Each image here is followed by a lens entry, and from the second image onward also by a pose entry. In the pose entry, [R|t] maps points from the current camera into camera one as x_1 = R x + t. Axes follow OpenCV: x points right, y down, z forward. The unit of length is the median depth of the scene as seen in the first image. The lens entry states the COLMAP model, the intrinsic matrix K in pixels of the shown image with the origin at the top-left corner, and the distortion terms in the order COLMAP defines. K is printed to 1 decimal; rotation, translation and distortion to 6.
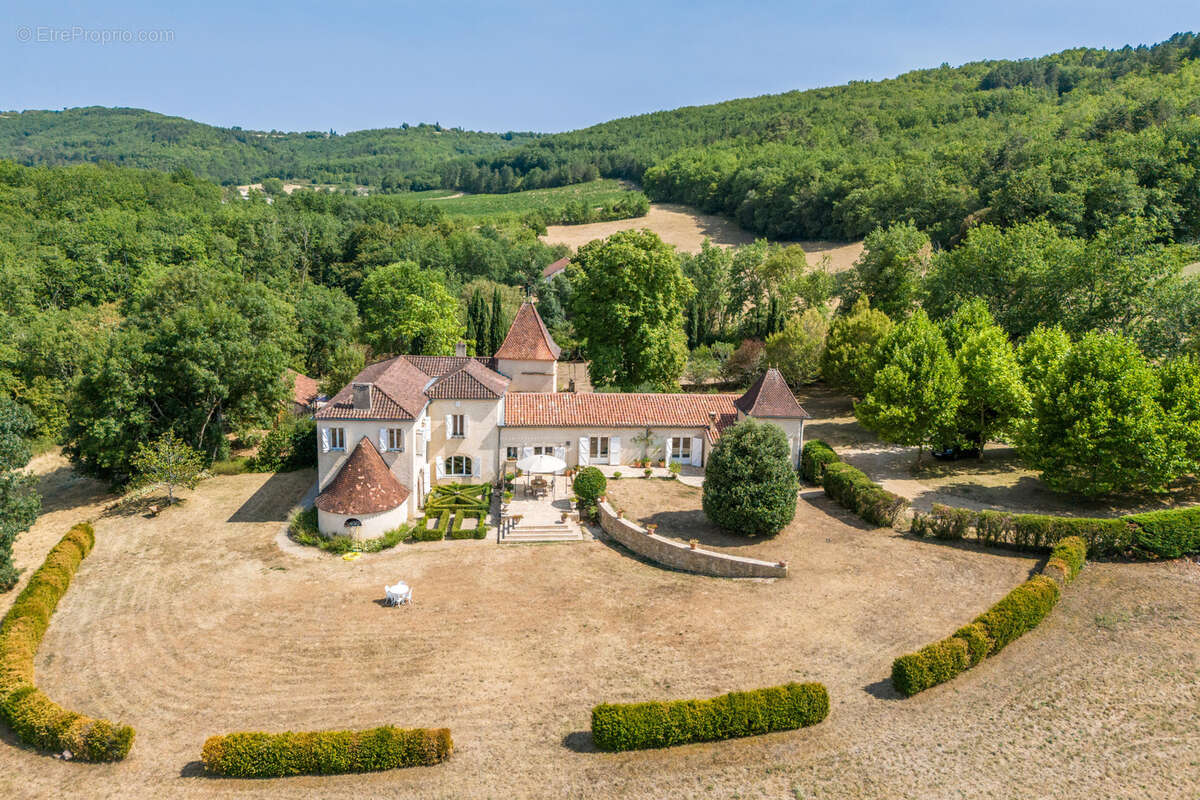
lens RADIAL K [[908.5, 0, 617.5], [0, 908.5, 366.0], [0, 0, 1]] dist [0.079999, -0.055404]
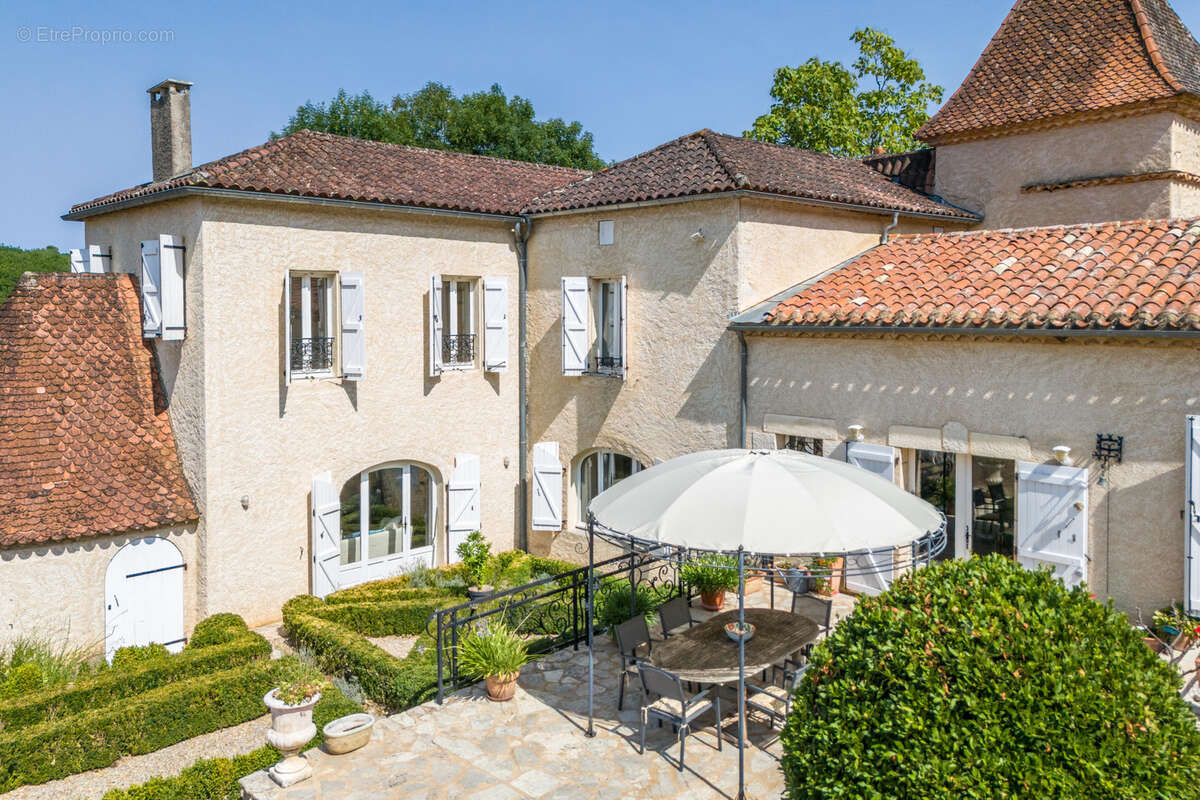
lens RADIAL K [[907.4, 0, 596.5], [0, 907.4, 343.5], [0, 0, 1]] dist [0.091167, -0.130888]
pose [[0.632114, -0.001218, -0.774874, 0.013353], [-0.126819, 0.986352, -0.105004, 0.103515], [0.764427, 0.164644, 0.623333, 0.906195]]
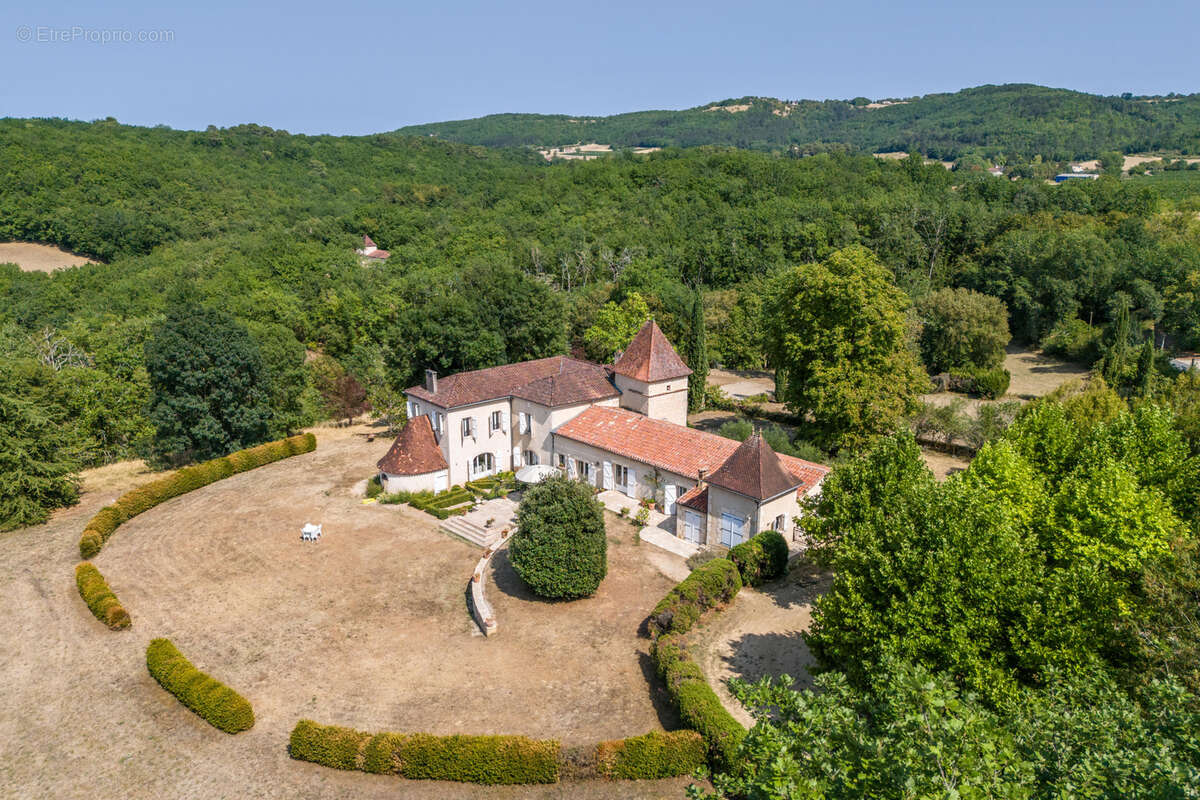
lens RADIAL K [[895.4, 0, 596.9], [0, 895.4, 434.6], [0, 0, 1]] dist [0.082448, -0.098405]
pose [[0.603320, 0.213117, -0.768496, 0.766759], [-0.133473, 0.977024, 0.166160, -0.122552], [0.786250, 0.002326, 0.617904, 0.418392]]
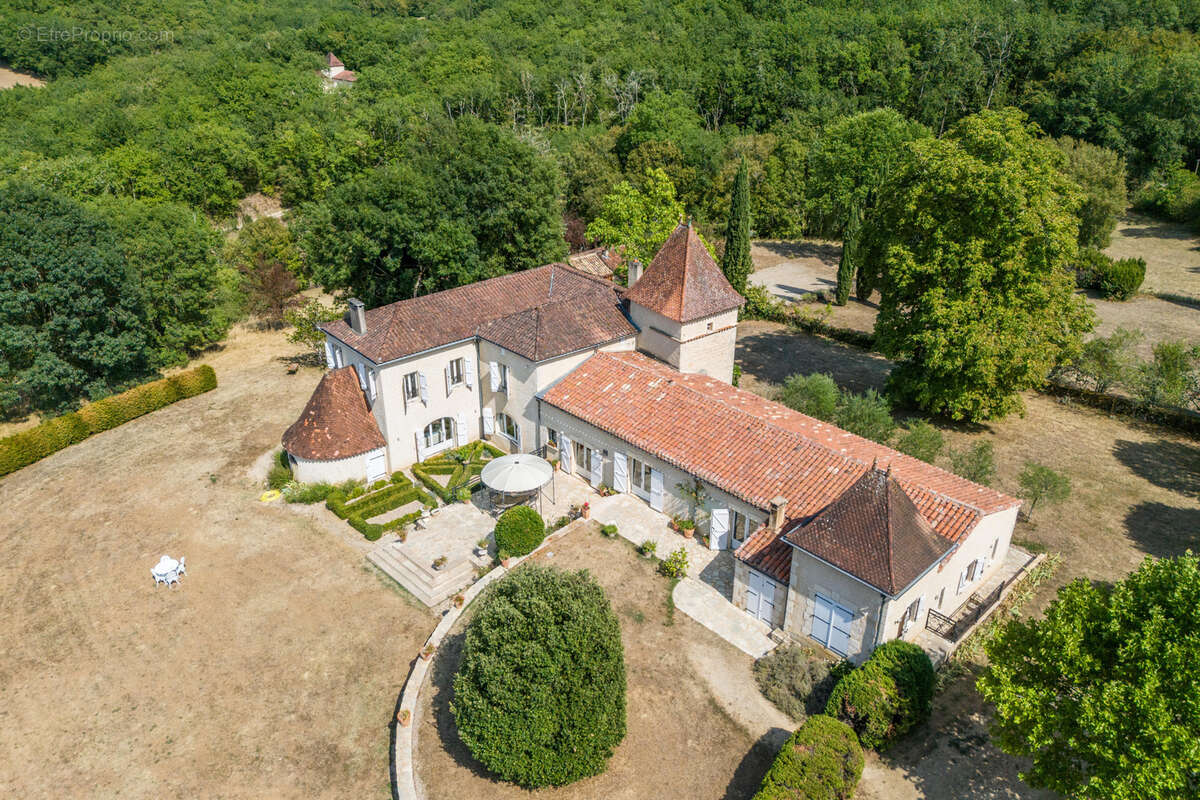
lens RADIAL K [[892.5, 0, 600.0], [0, 892.5, 400.0], [0, 0, 1]] dist [0.062146, -0.052948]
pose [[0.606097, 0.332348, -0.722628, 0.445001], [-0.135123, 0.938337, 0.318223, -0.176687], [0.783829, -0.095230, 0.613631, 0.647974]]
